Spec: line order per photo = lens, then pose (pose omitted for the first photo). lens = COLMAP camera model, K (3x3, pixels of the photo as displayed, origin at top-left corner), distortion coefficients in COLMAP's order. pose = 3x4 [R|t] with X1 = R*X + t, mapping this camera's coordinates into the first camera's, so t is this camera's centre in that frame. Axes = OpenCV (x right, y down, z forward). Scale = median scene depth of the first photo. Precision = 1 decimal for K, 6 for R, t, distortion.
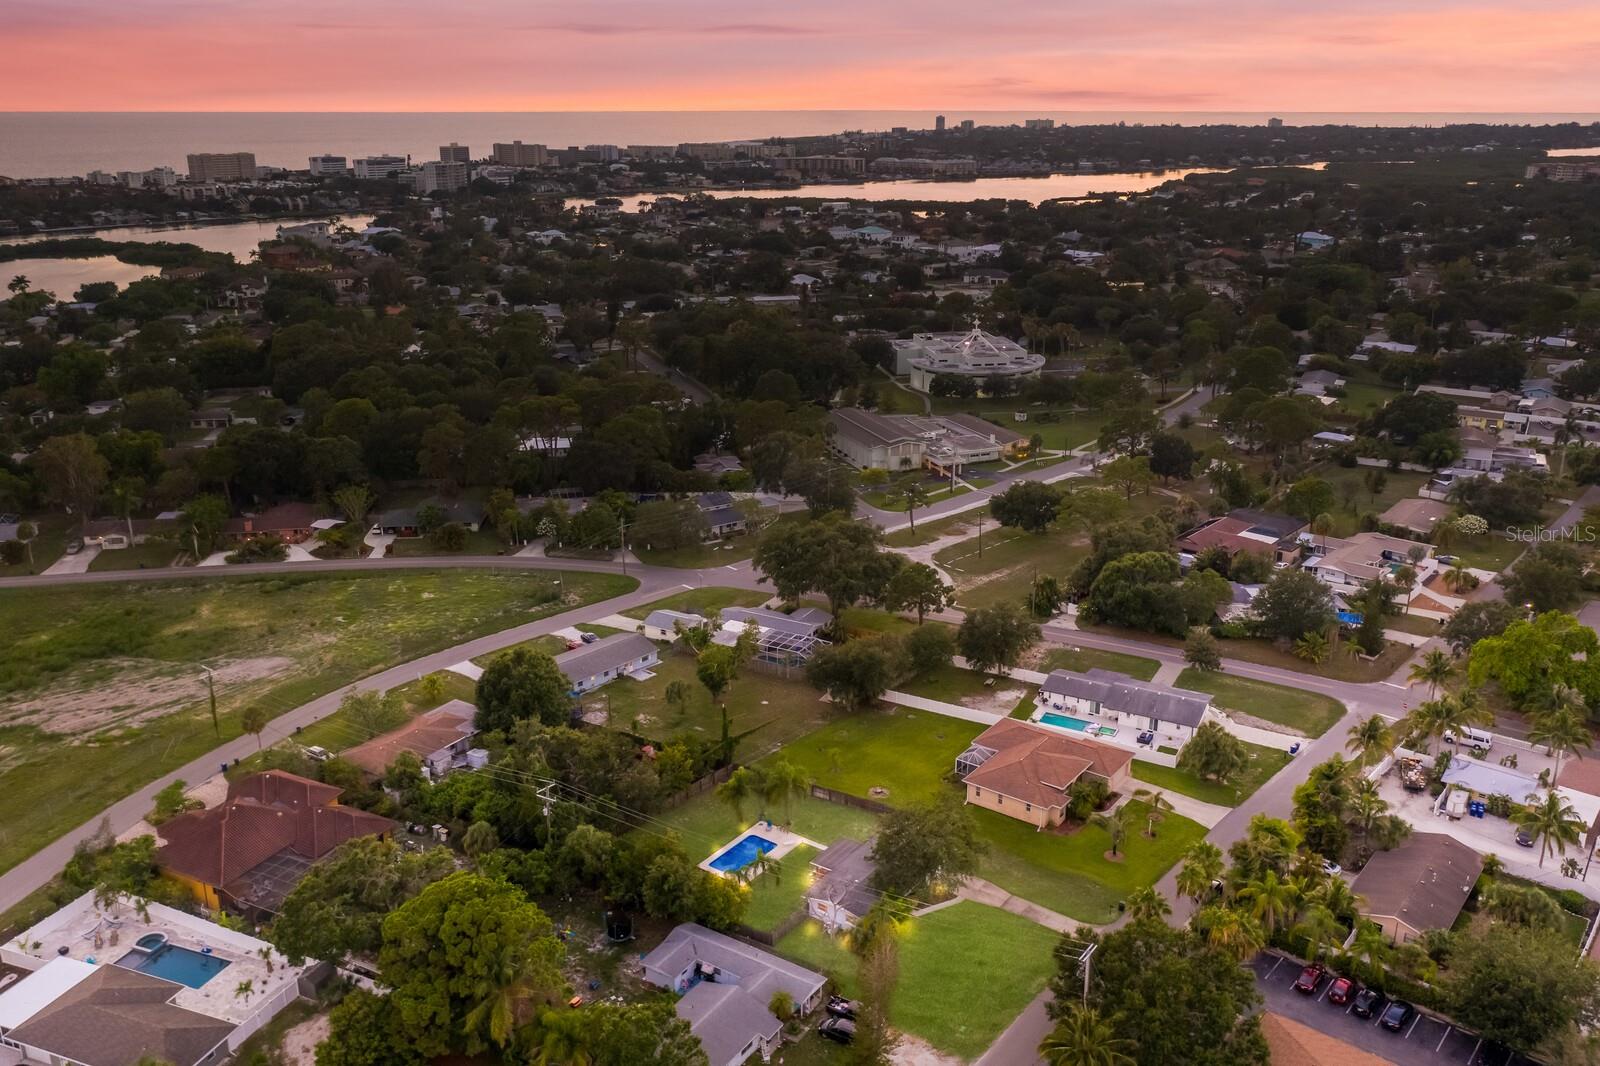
lens RADIAL K [[1272.5, 0, 806.3], [0, 1272.5, 579.0], [0, 0, 1]] dist [-0.002105, 0.013885]
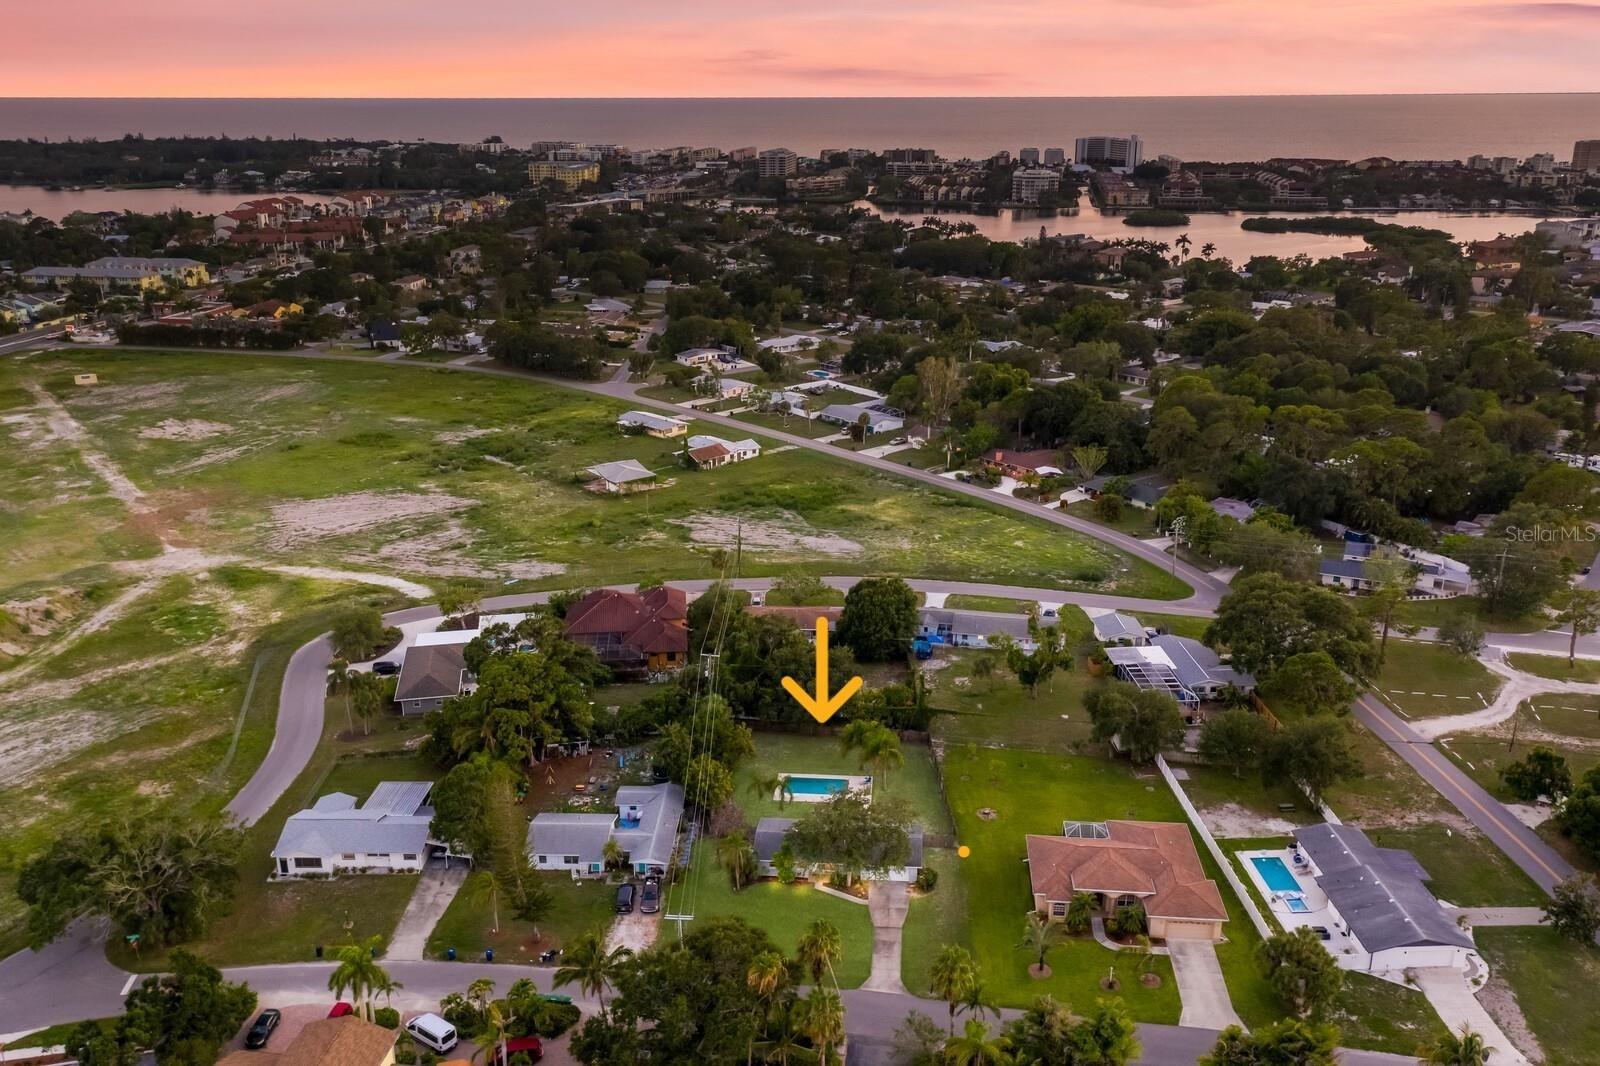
lens RADIAL K [[1300.9, 0, 800.0], [0, 1300.9, 533.0], [0, 0, 1]] dist [0.002767, 0.009266]
pose [[0.514221, 0.272305, -0.813281, 0.287805], [-0.293797, 0.946814, 0.131252, -0.048600], [0.805766, 0.171447, 0.566874, 0.110993]]
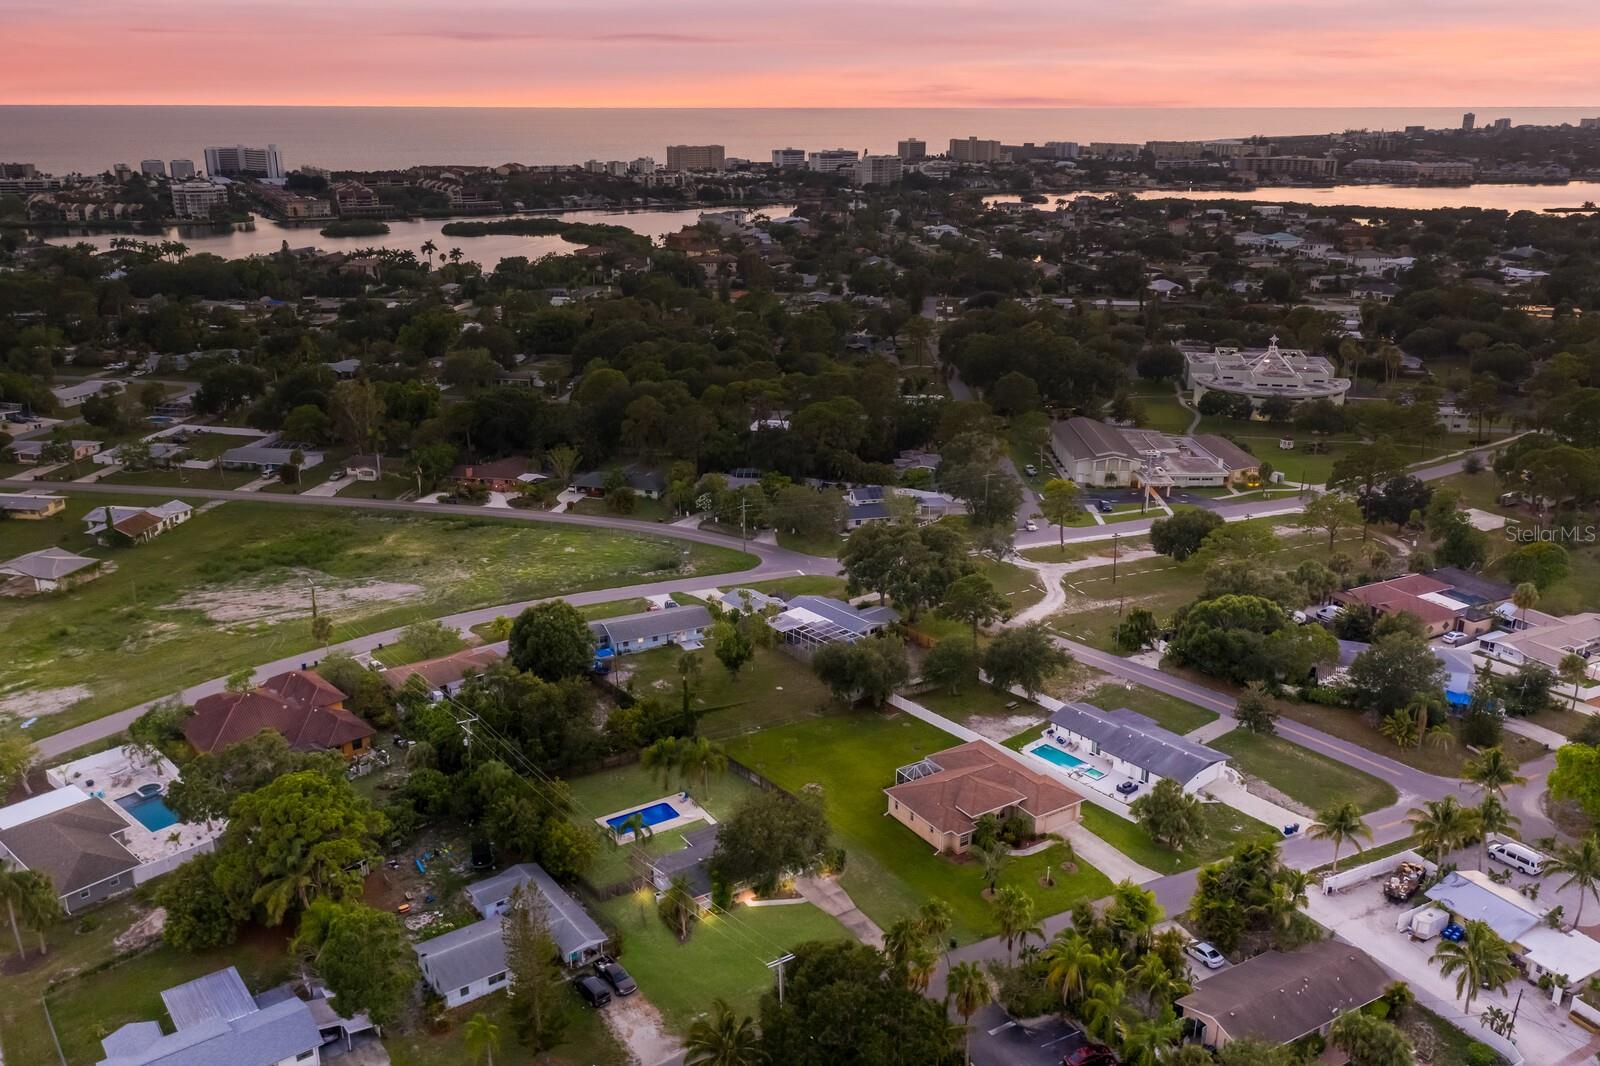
lens RADIAL K [[1300.9, 0, 800.0], [0, 1300.9, 533.0], [0, 0, 1]] dist [0.002767, 0.009266]
pose [[0.932311, 0.115564, -0.342697, 0.146900], [-0.127889, 0.991697, -0.013504, -0.006313], [0.338291, 0.056417, 0.939349, 0.009751]]
